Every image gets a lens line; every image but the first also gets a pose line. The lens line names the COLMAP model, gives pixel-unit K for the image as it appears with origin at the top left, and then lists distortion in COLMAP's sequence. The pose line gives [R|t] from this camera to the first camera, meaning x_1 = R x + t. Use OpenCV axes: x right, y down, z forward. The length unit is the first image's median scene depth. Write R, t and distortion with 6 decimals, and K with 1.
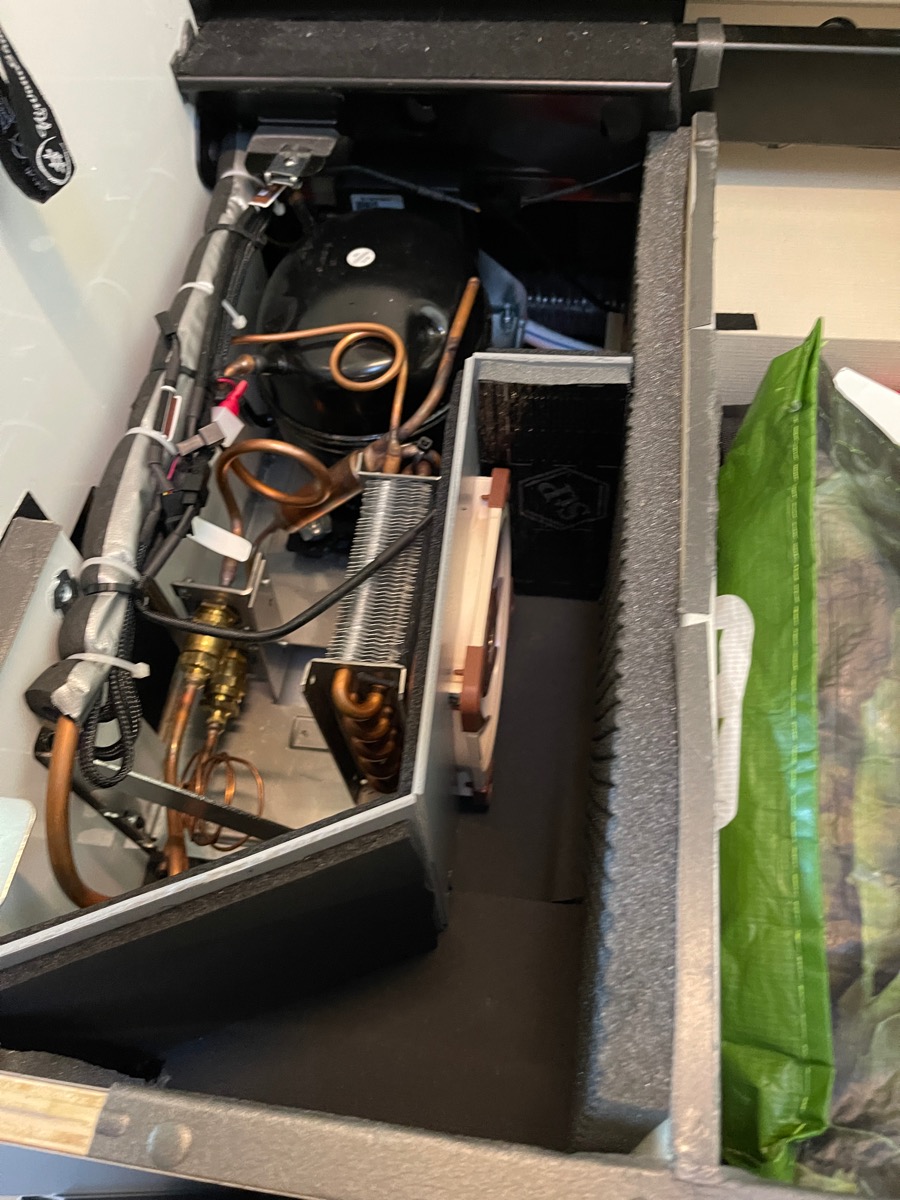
lens RADIAL K [[916.9, 0, 446.2], [0, 916.9, 602.9], [0, 0, 1]] dist [0.046905, -0.090463]
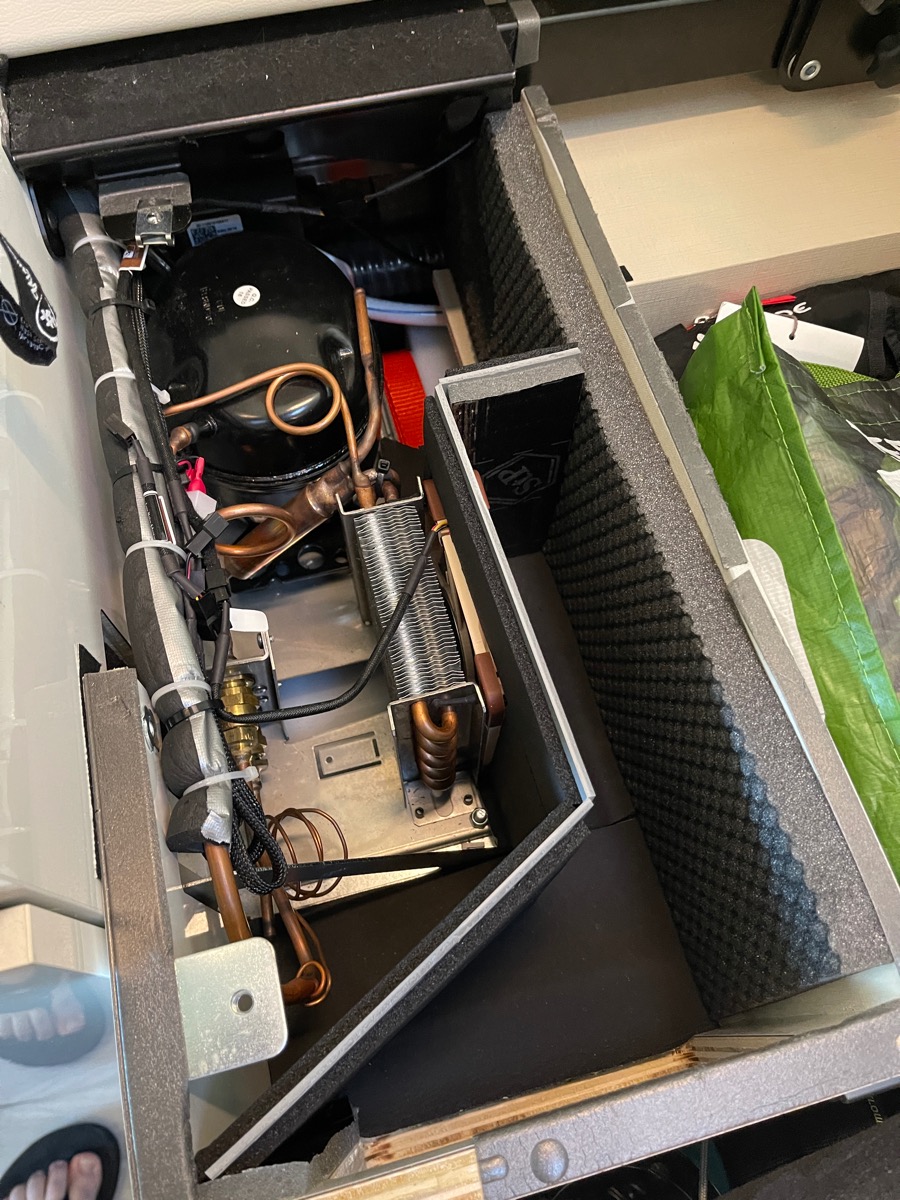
lens RADIAL K [[916.9, 0, 446.2], [0, 916.9, 602.9], [0, 0, 1]] dist [0.046905, -0.090463]
pose [[0.919823, -0.316481, 0.231874, -0.250872], [0.292056, 0.946974, 0.133950, -0.146381], [-0.261971, -0.055490, 0.963479, -0.027185]]
